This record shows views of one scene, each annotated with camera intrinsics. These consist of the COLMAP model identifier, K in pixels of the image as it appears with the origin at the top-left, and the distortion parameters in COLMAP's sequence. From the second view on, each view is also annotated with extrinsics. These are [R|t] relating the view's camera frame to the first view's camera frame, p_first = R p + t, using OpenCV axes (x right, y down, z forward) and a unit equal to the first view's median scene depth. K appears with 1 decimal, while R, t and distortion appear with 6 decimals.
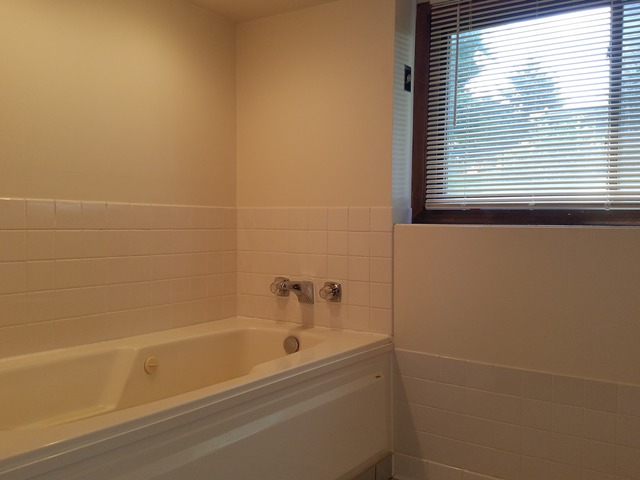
lens RADIAL K [[567.8, 0, 320.0], [0, 567.8, 240.0], [0, 0, 1]] dist [0.214573, -0.377385]
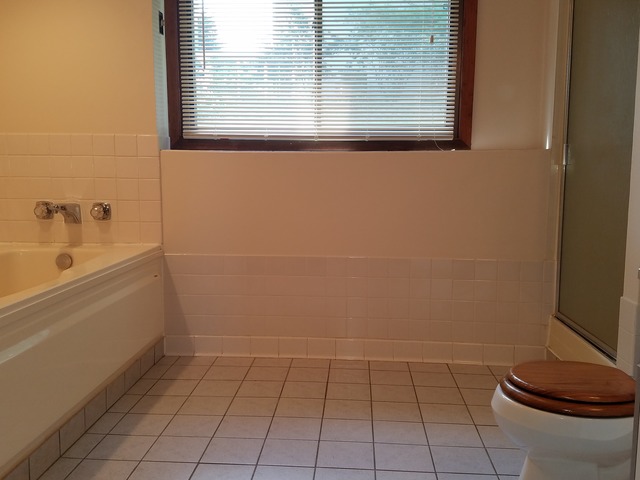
lens RADIAL K [[567.8, 0, 320.0], [0, 567.8, 240.0], [0, 0, 1]] dist [0.214573, -0.377385]
pose [[0.860590, -0.078802, 0.503166, -0.195912], [0.020113, 0.992445, 0.121027, 0.018319], [-0.508902, -0.094035, 0.855673, -0.207708]]
